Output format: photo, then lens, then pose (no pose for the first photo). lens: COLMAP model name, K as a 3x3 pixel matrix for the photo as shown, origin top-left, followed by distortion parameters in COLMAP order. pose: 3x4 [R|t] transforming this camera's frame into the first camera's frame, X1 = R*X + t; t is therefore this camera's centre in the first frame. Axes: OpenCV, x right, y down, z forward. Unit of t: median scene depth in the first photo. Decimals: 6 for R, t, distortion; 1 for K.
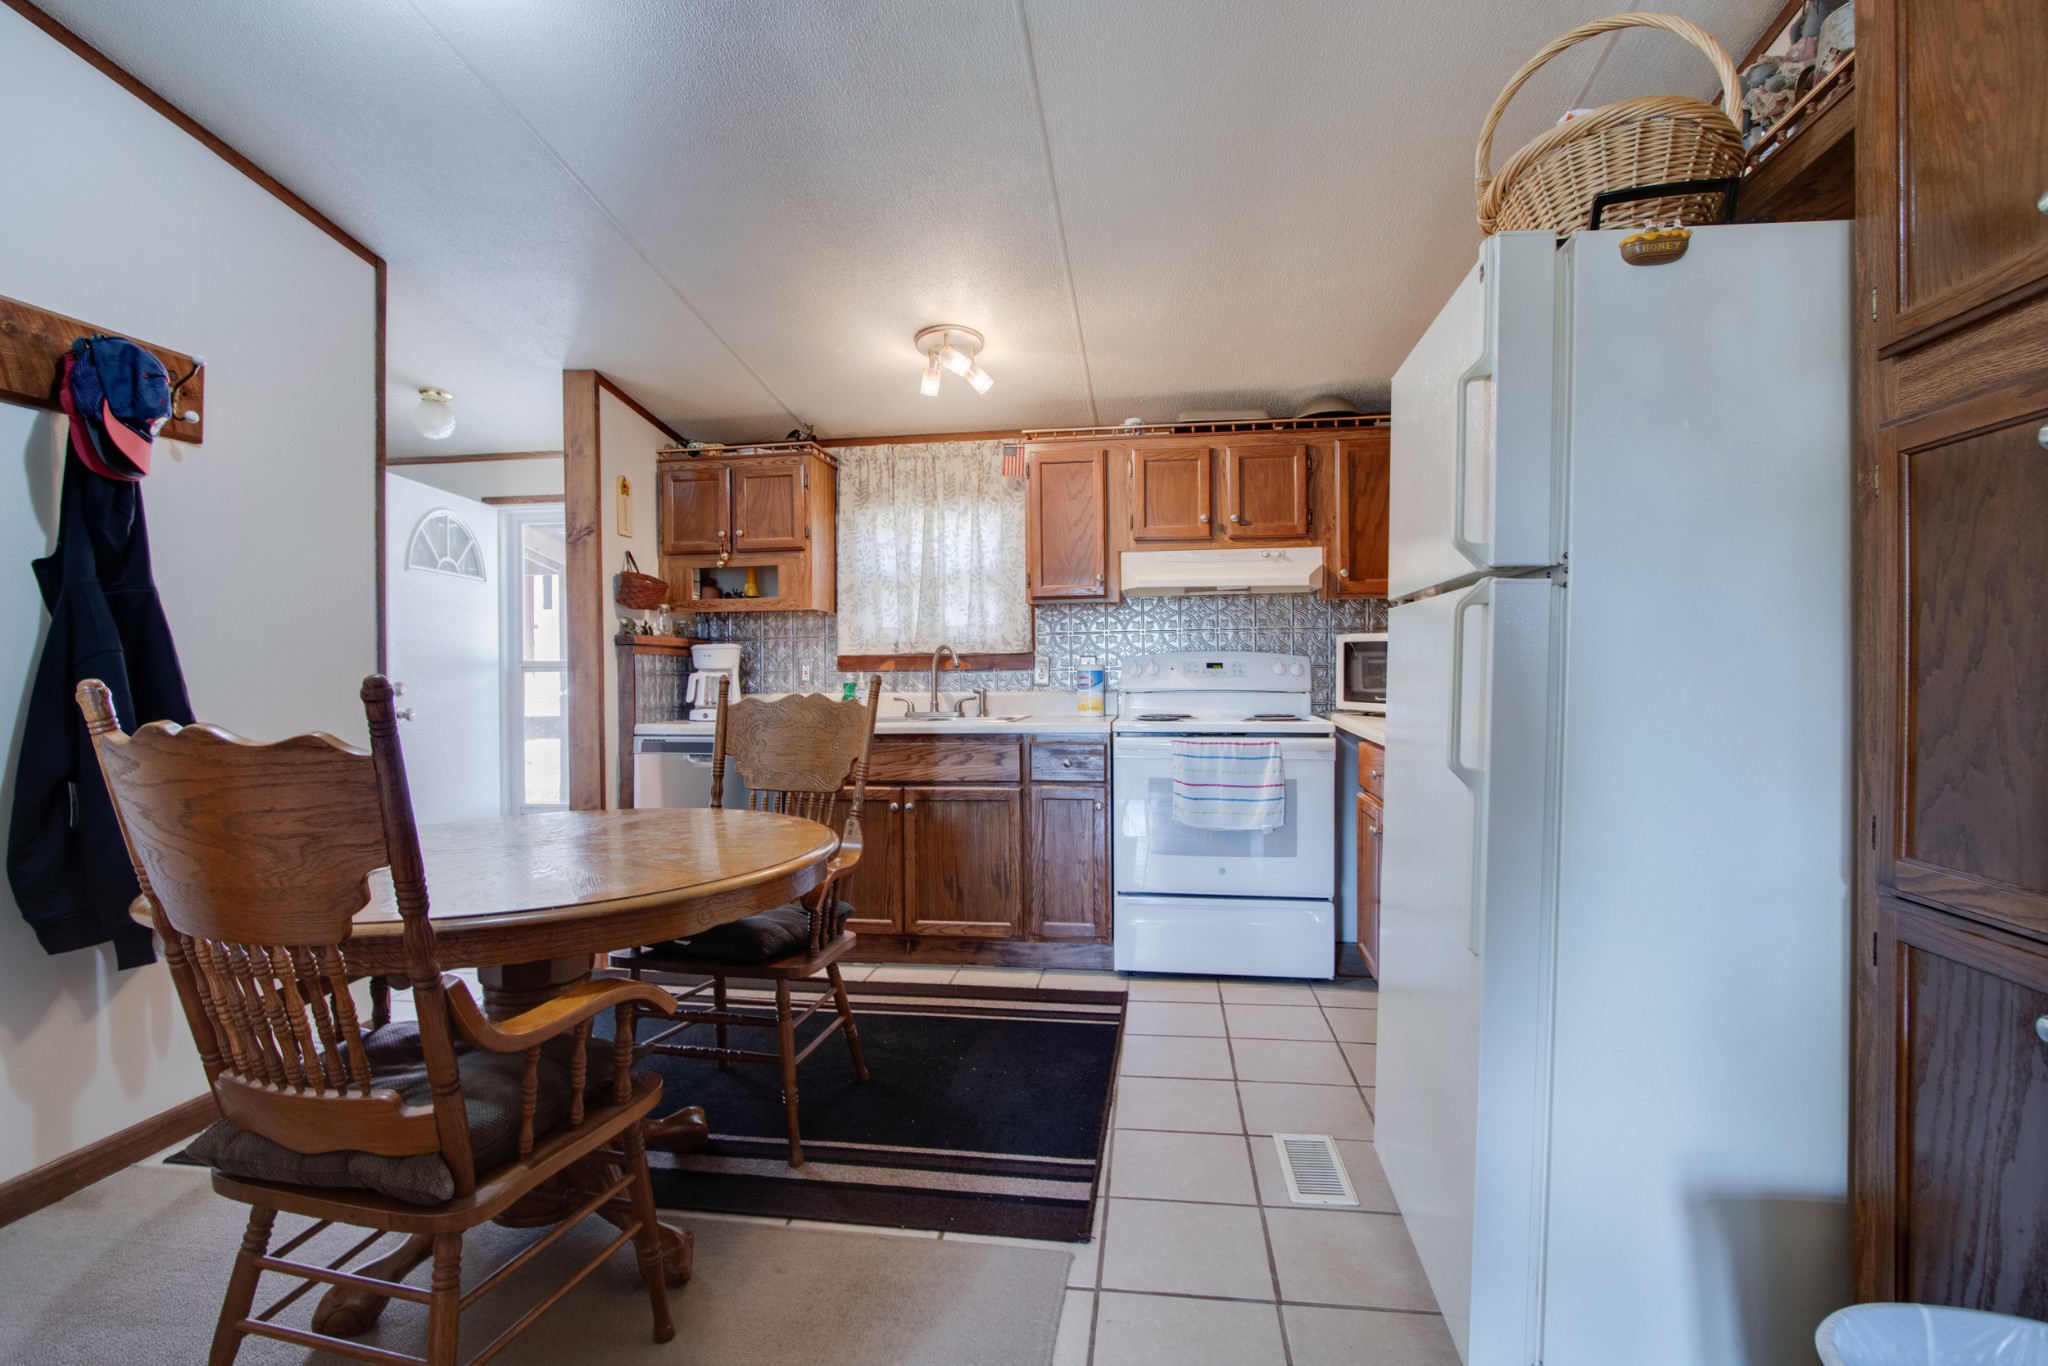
lens RADIAL K [[1008.7, 0, 1017.3], [0, 1008.7, 686.8], [0, 0, 1]] dist [-0.018058, 0.000969]
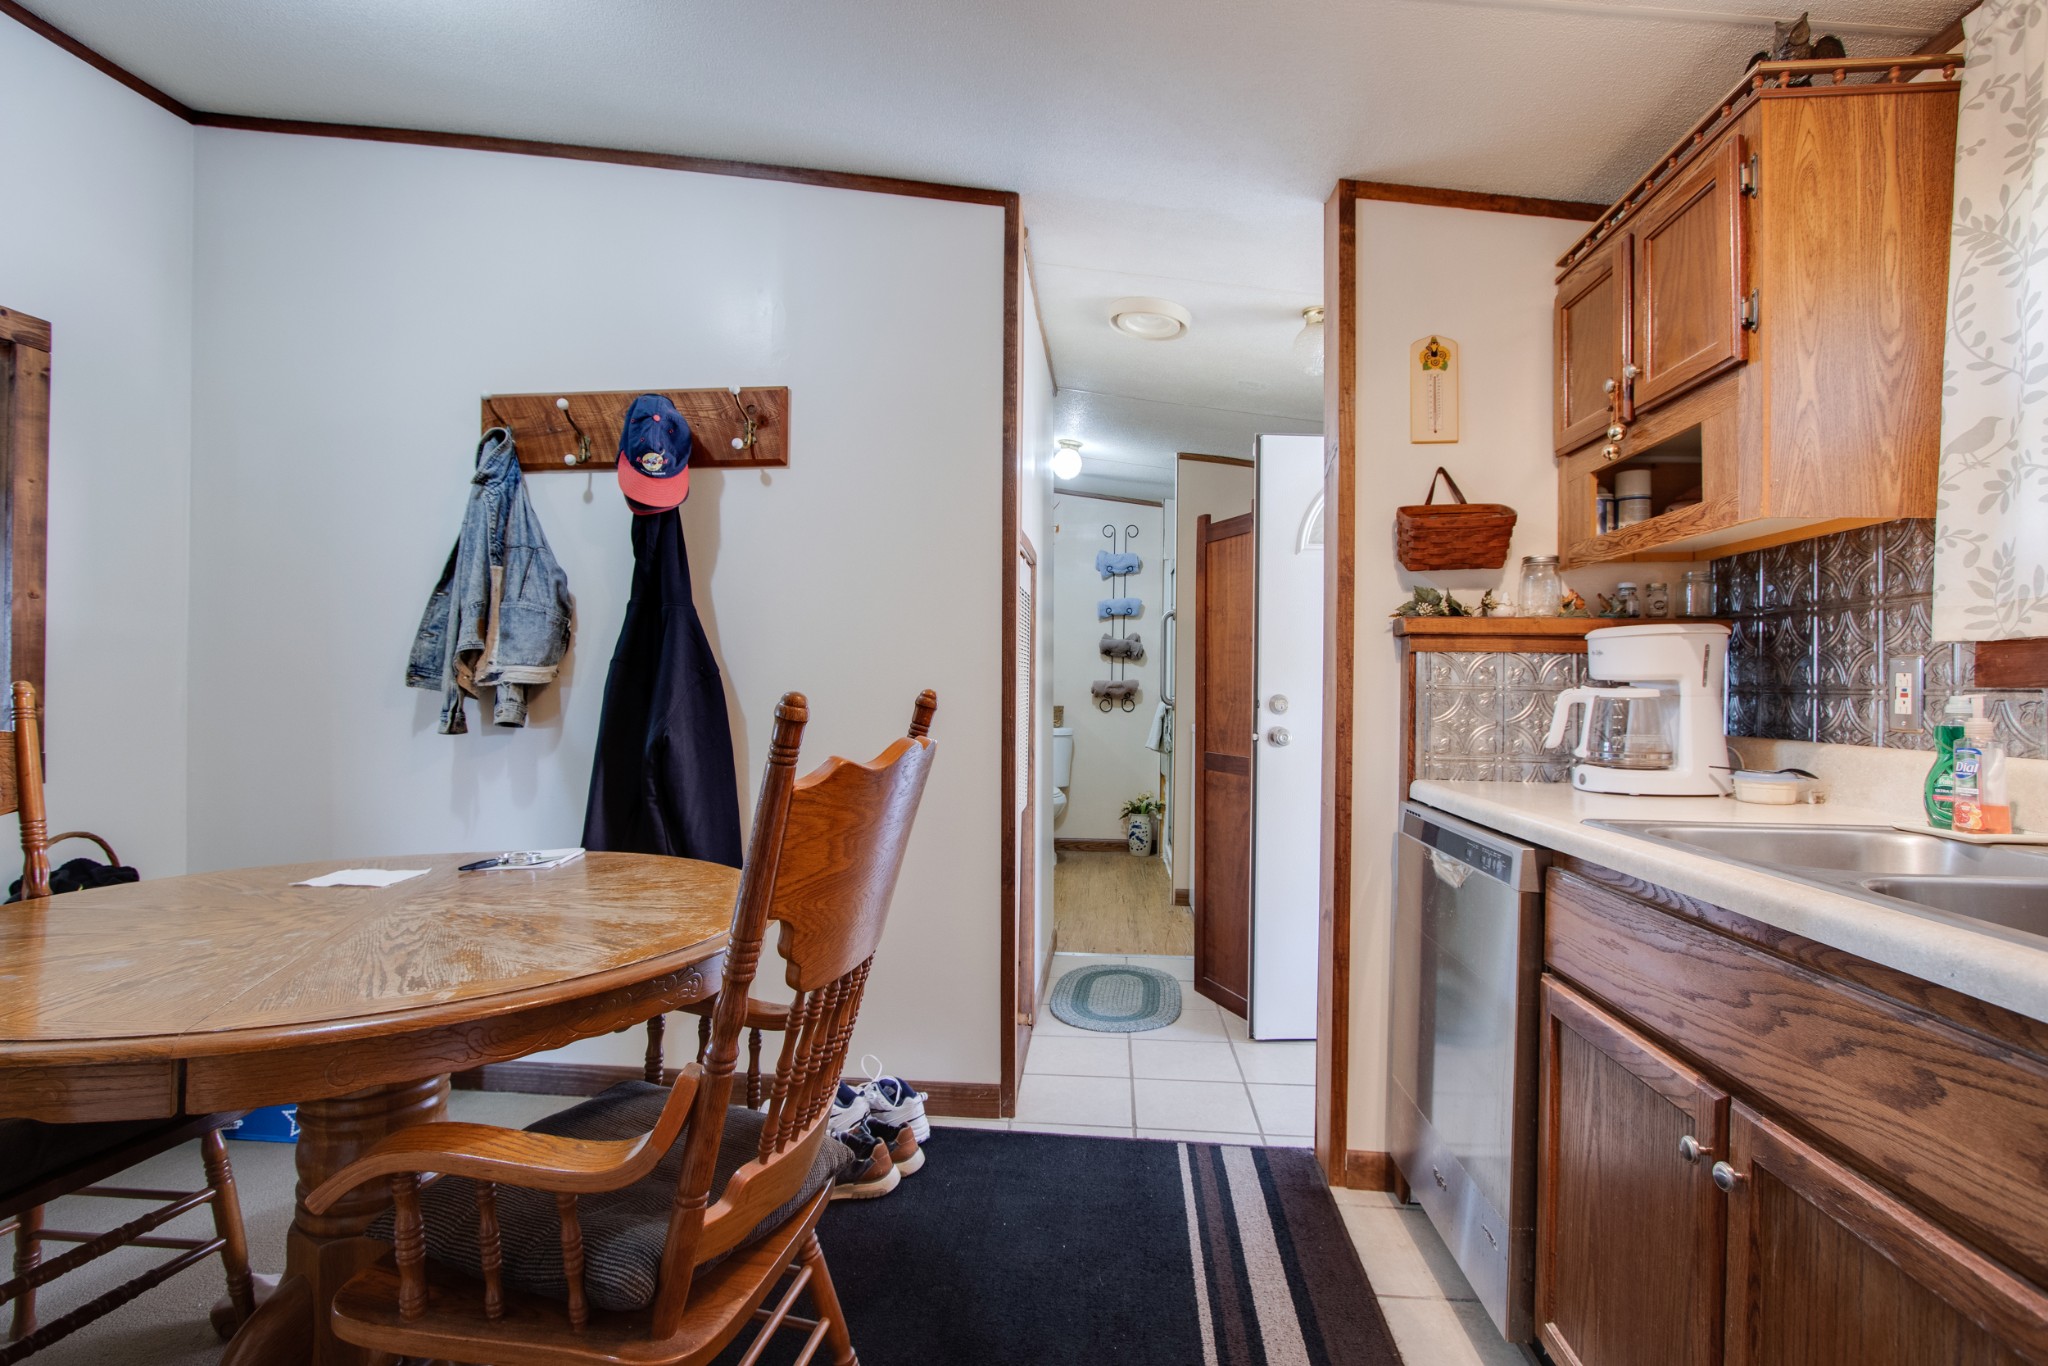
lens RADIAL K [[979.9, 0, 1011.6], [0, 979.9, 675.1], [0, 0, 1]] dist [-0.004936, -0.000143]
pose [[0.035702, -0.001477, -0.999361, 0.148576], [-0.024326, 0.999701, -0.002347, -0.013263], [0.999066, 0.024394, 0.035656, 0.756252]]
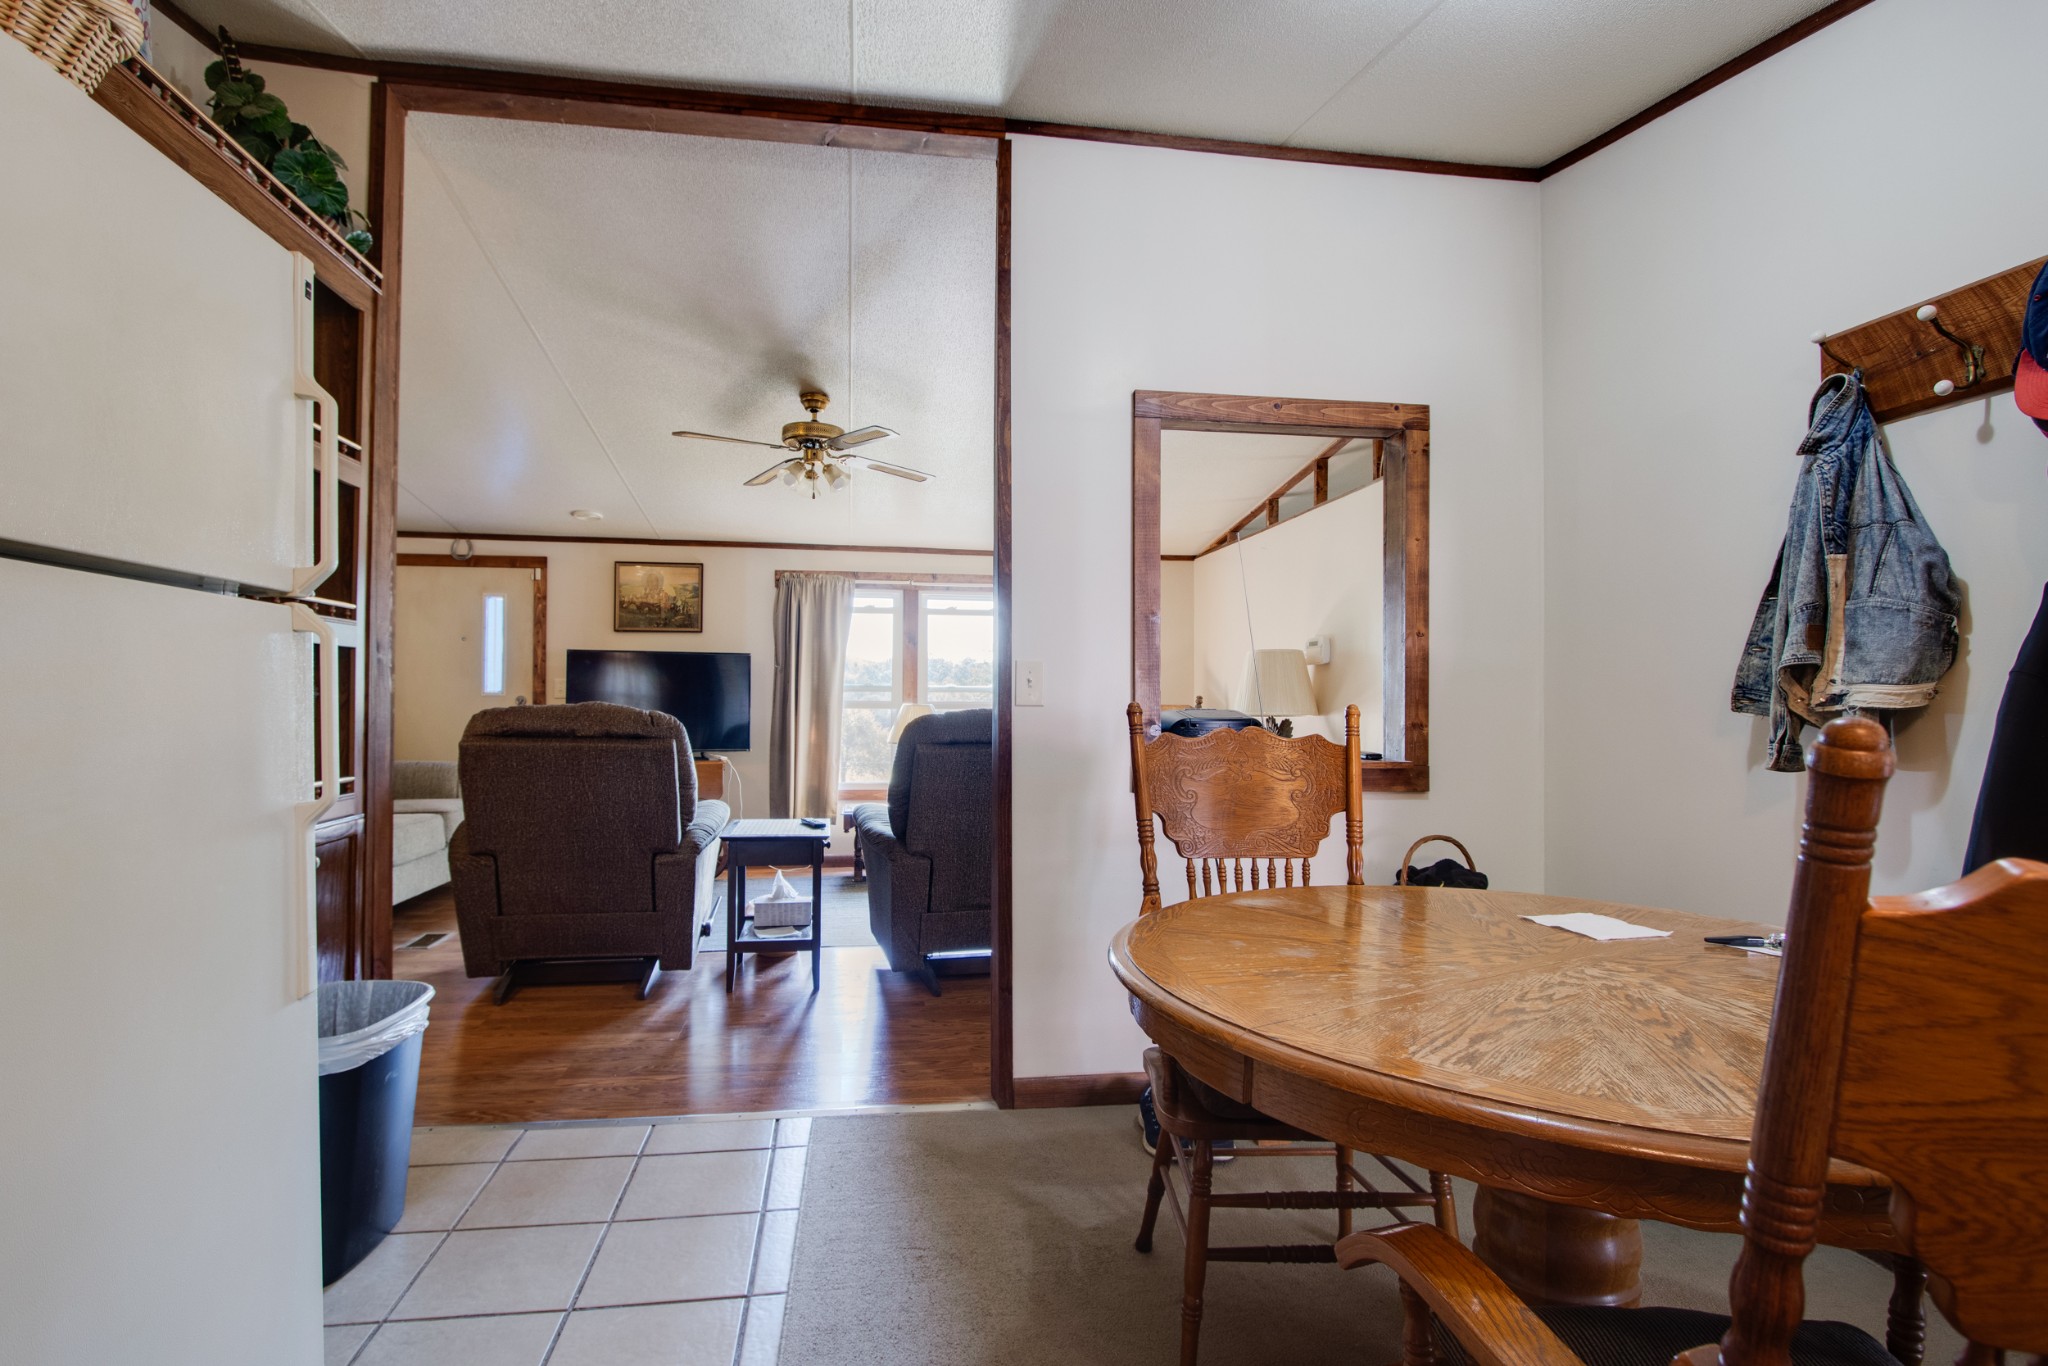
lens RADIAL K [[1008.7, 0, 1016.1], [0, 1008.7, 684.4], [0, 0, 1]] dist [-0.018058, 0.000969]
pose [[-0.958701, -0.004024, -0.284386, 0.037179], [-0.004679, 0.999988, 0.001622, -0.011949], [0.284376, 0.002886, -0.958708, 0.799287]]
